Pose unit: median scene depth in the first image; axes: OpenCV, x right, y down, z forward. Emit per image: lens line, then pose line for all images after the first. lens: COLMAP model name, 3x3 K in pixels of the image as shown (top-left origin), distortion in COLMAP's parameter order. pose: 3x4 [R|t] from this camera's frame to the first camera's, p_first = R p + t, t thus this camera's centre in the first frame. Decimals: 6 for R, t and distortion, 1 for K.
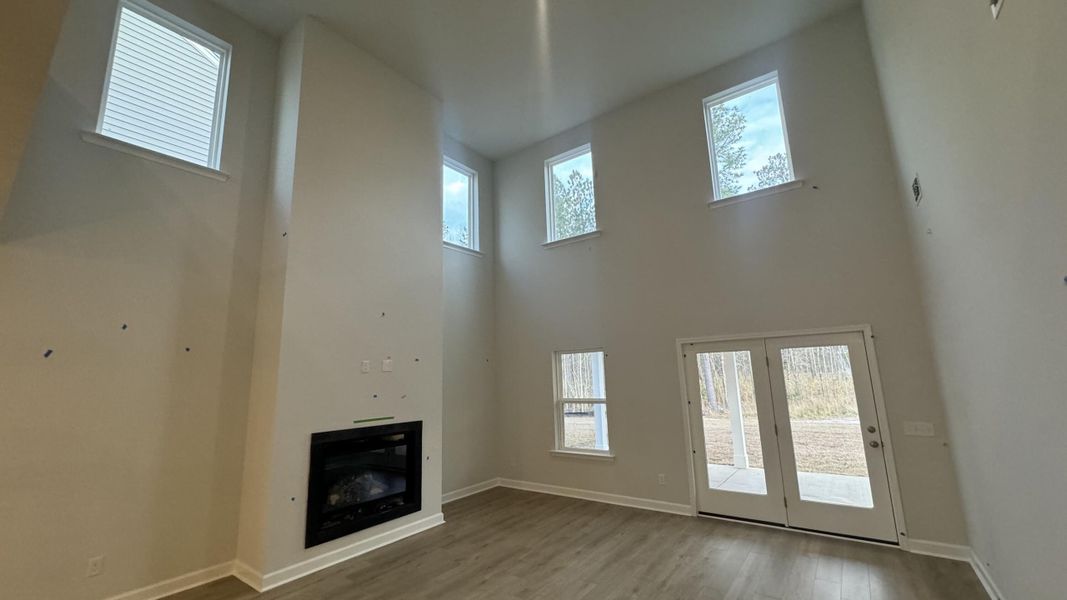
lens RADIAL K [[424.5, 0, 532.6], [0, 424.5, 298.4], [0, 0, 1]] dist [-0.004057, -0.000098]
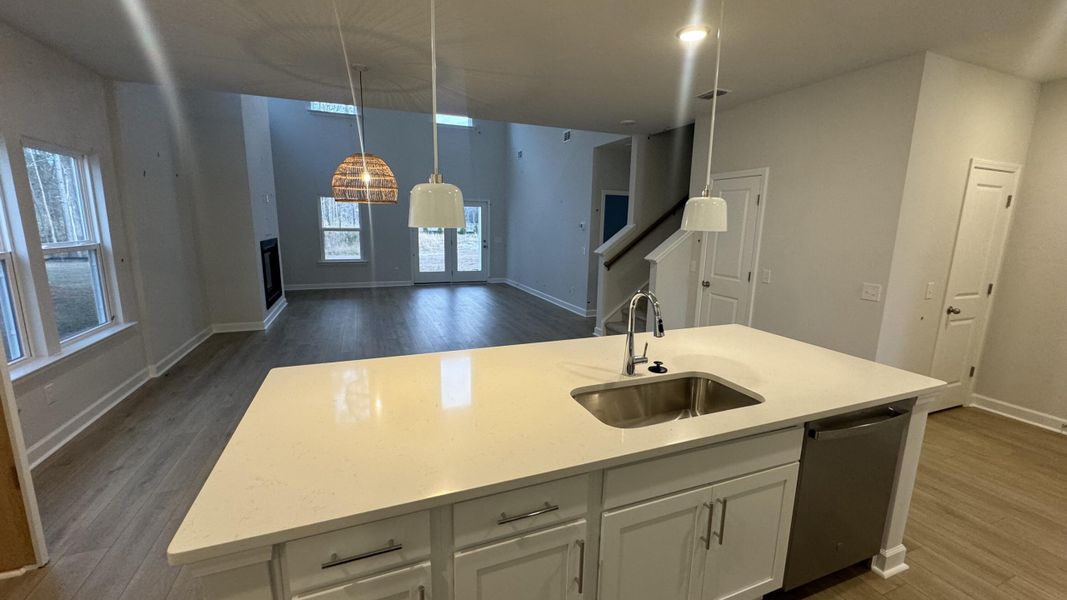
lens RADIAL K [[424.5, 0, 532.6], [0, 424.5, 298.4], [0, 0, 1]] dist [-0.004057, -0.000098]
pose [[0.518239, -0.111281, 0.847965, -1.016980], [-0.193141, 0.950656, 0.242796, -0.031981], [-0.833141, -0.289603, 0.471175, -0.441569]]
